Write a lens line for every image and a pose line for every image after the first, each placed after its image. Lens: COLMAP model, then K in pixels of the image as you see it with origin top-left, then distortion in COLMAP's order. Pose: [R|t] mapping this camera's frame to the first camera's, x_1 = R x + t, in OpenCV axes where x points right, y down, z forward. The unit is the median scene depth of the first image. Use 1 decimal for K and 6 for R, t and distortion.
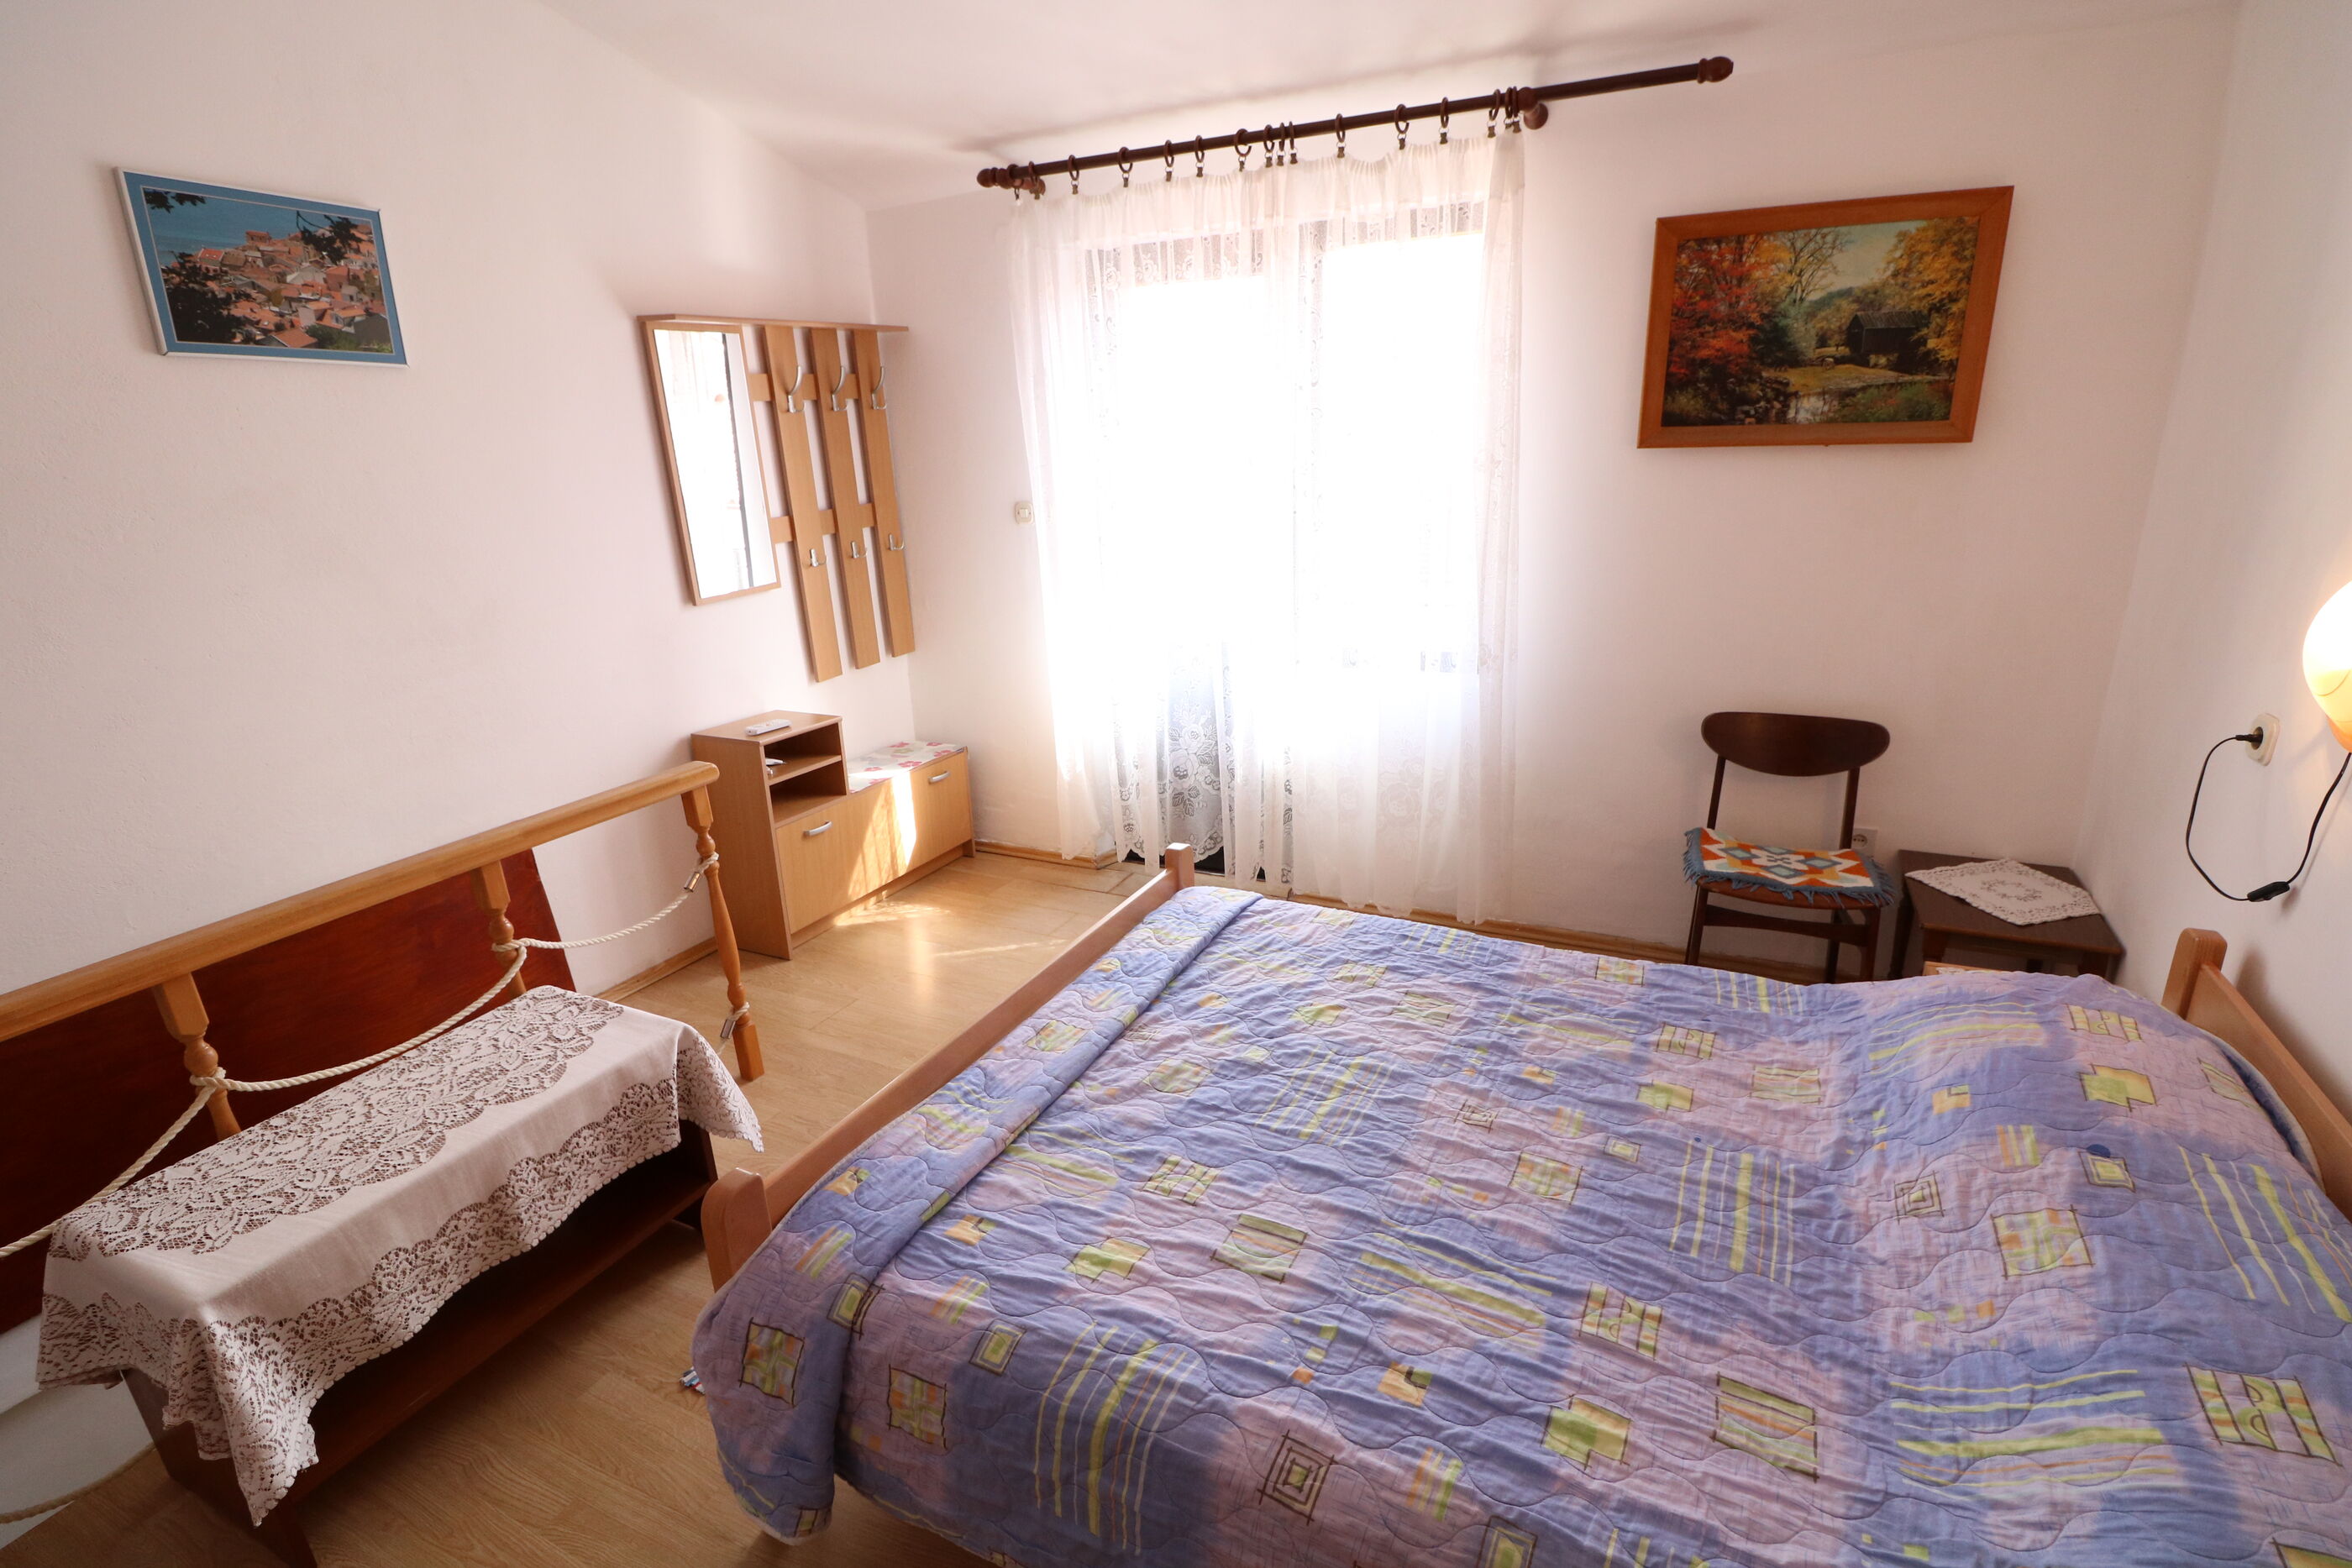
lens RADIAL K [[1090.8, 0, 1194.0], [0, 1090.8, 782.8], [0, 0, 1]] dist [-0.001124, -0.012163]
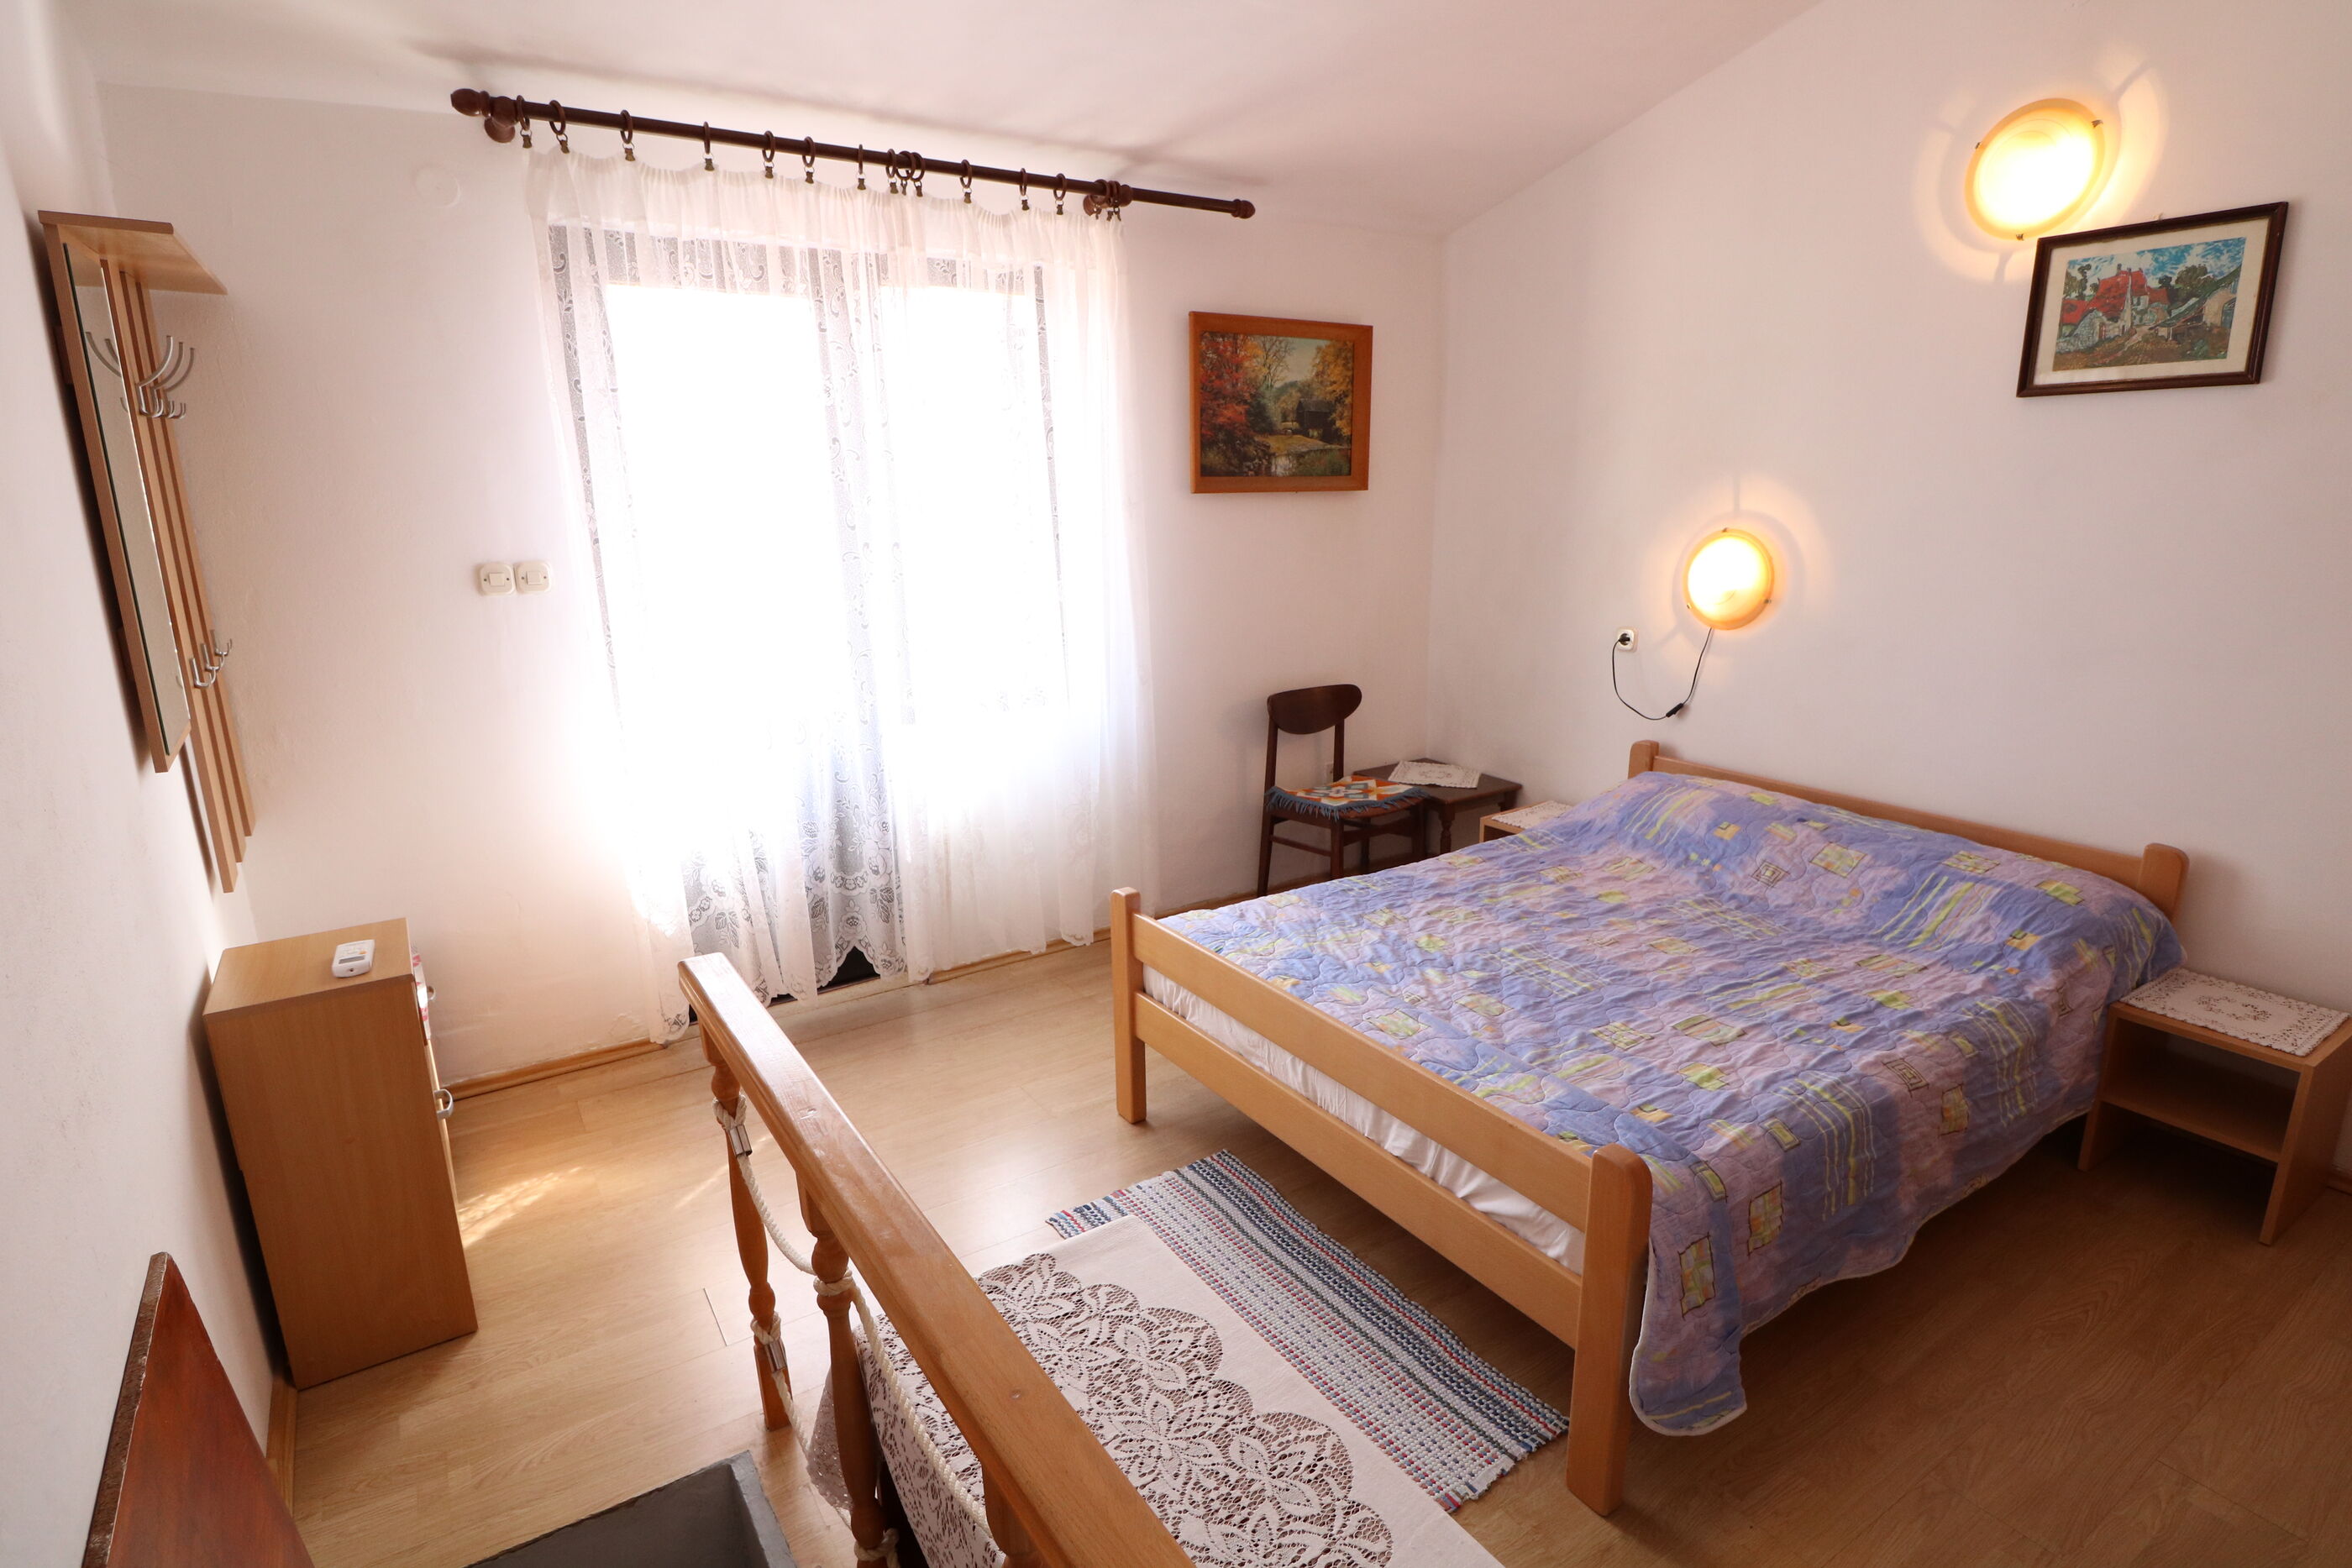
lens RADIAL K [[1184.3, 0, 1193.9], [0, 1184.3, 792.7], [0, 0, 1]] dist [0.001631, -0.013204]
pose [[0.513883, -0.197770, 0.834752, -1.057890], [0.252704, 0.964785, 0.073010, -0.109520], [-0.819796, 0.173426, 0.545764, 0.456399]]
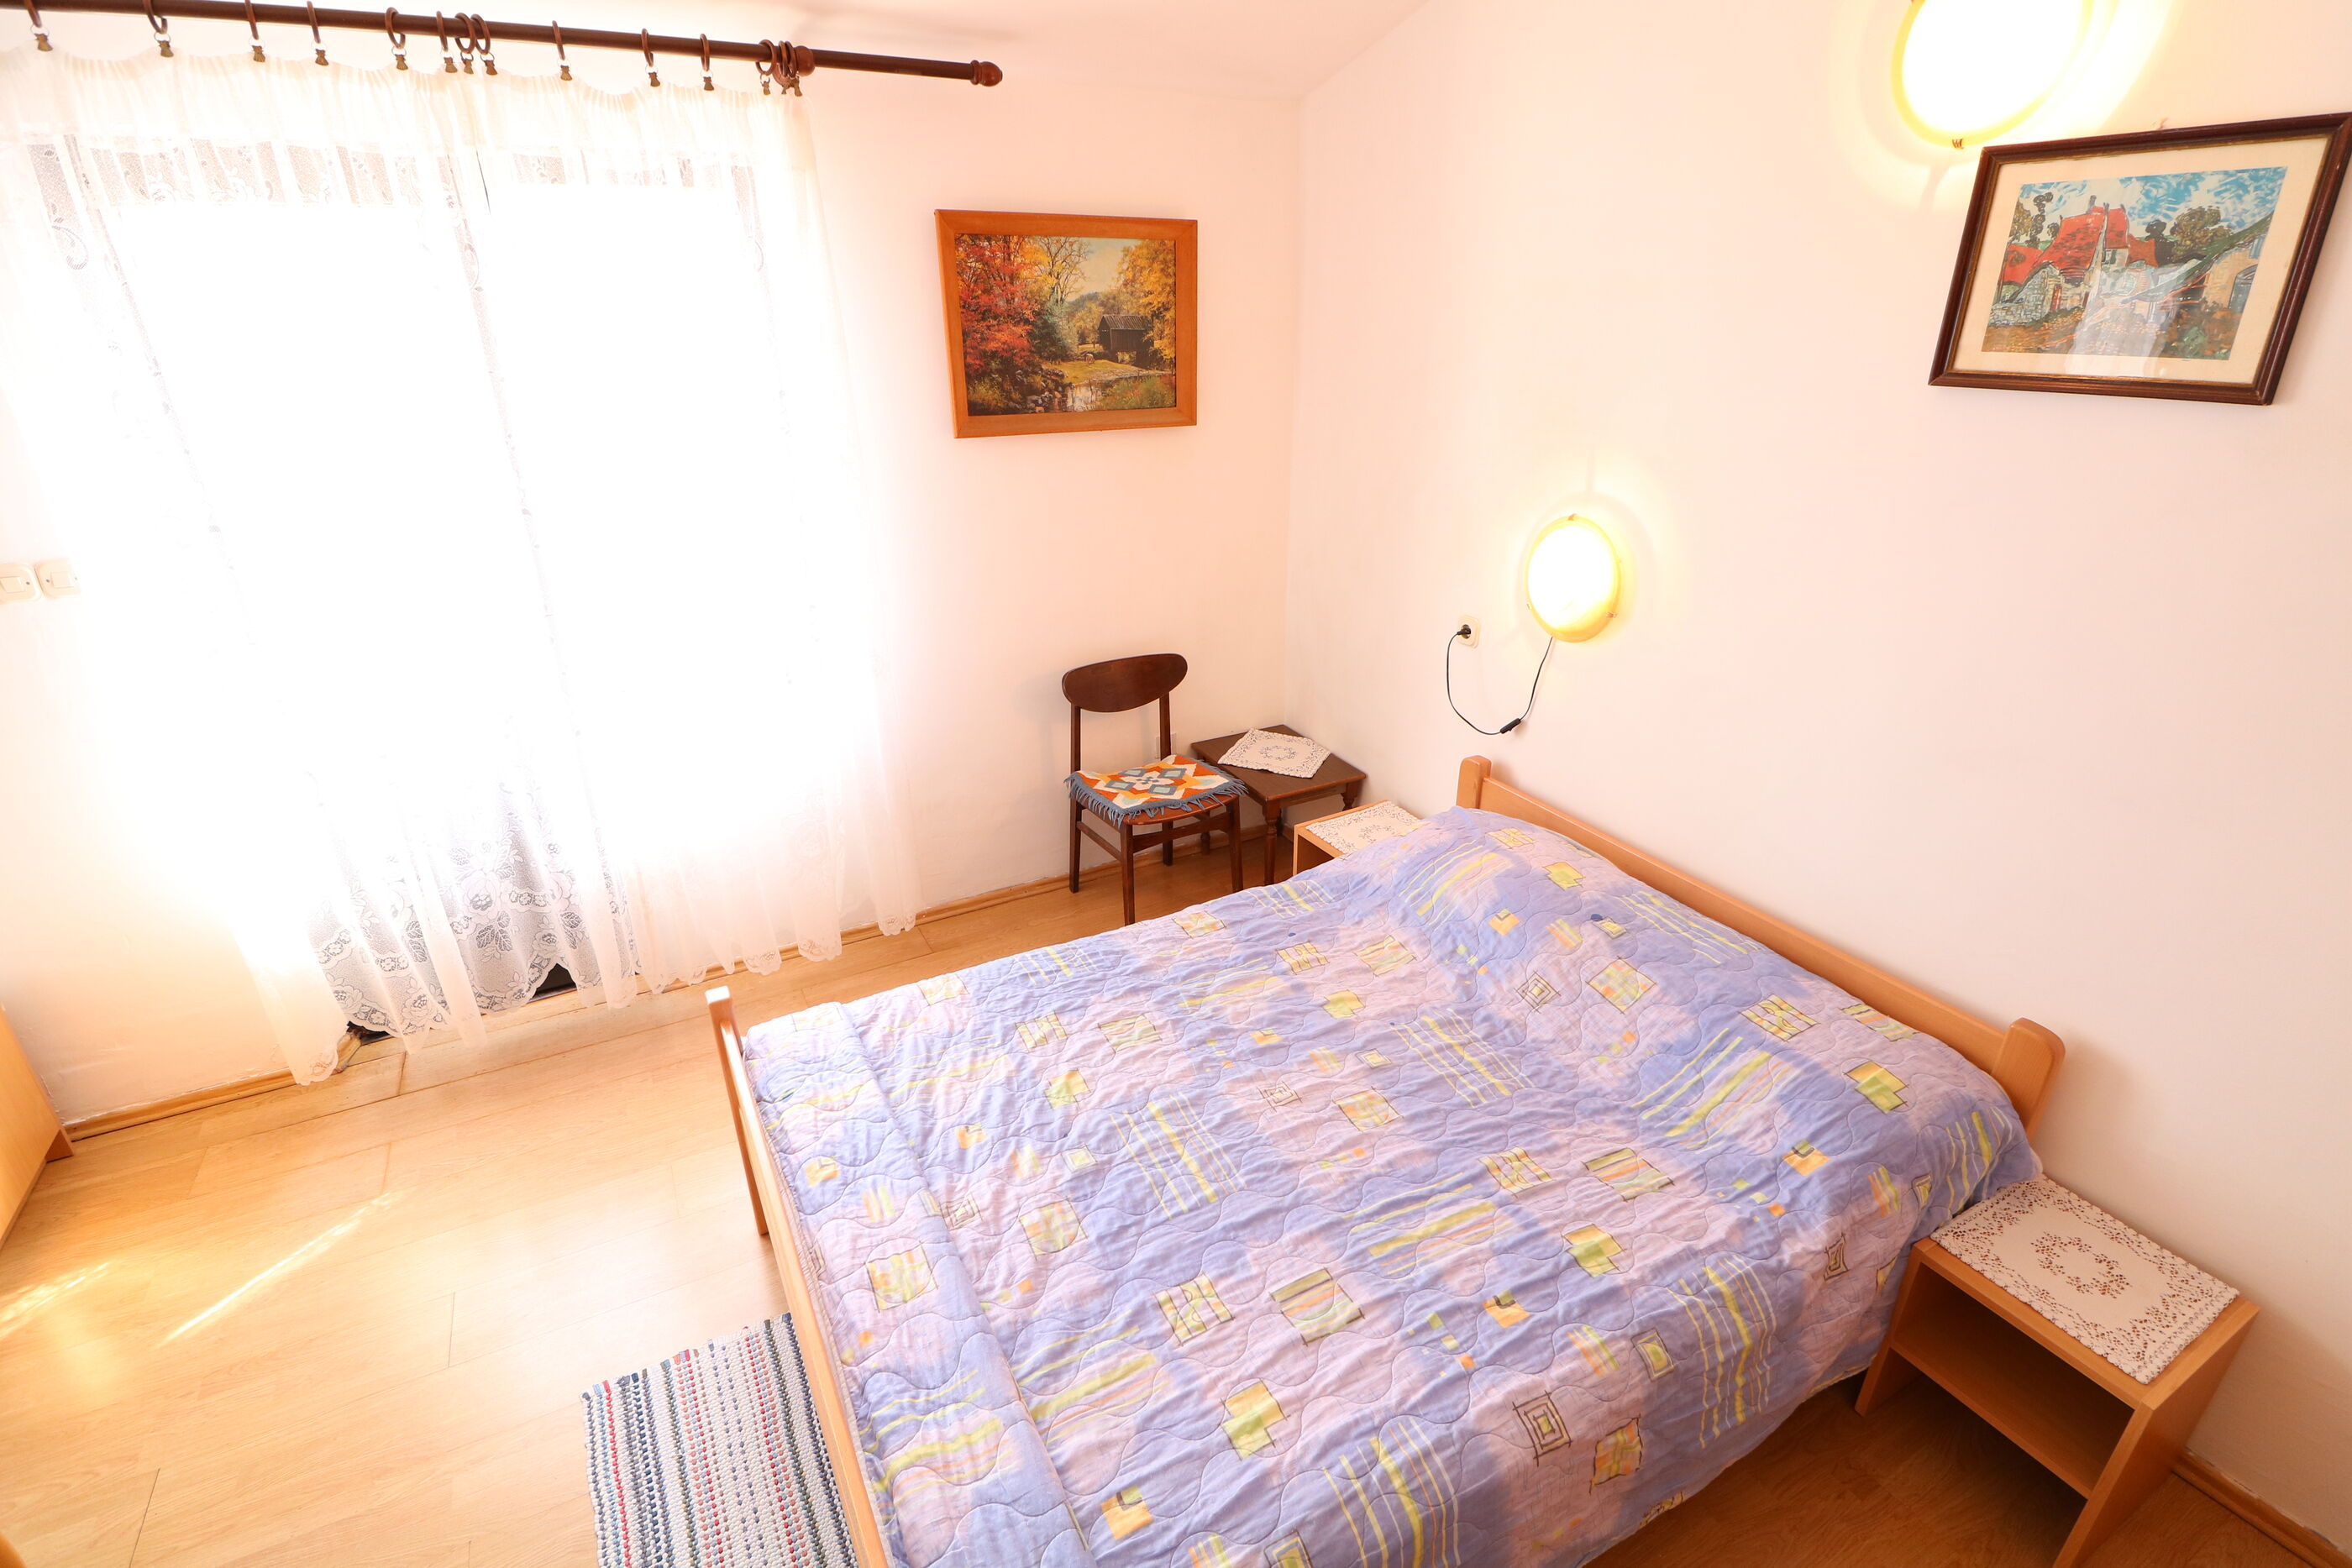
lens RADIAL K [[1090.8, 0, 1197.8], [0, 1090.8, 788.7], [0, 0, 1]] dist [-0.001124, -0.012163]
pose [[0.578683, -0.306264, 0.755863, -0.463130], [0.227403, 0.950647, 0.211089, -0.218359], [-0.783208, 0.049731, 0.619768, 0.279333]]
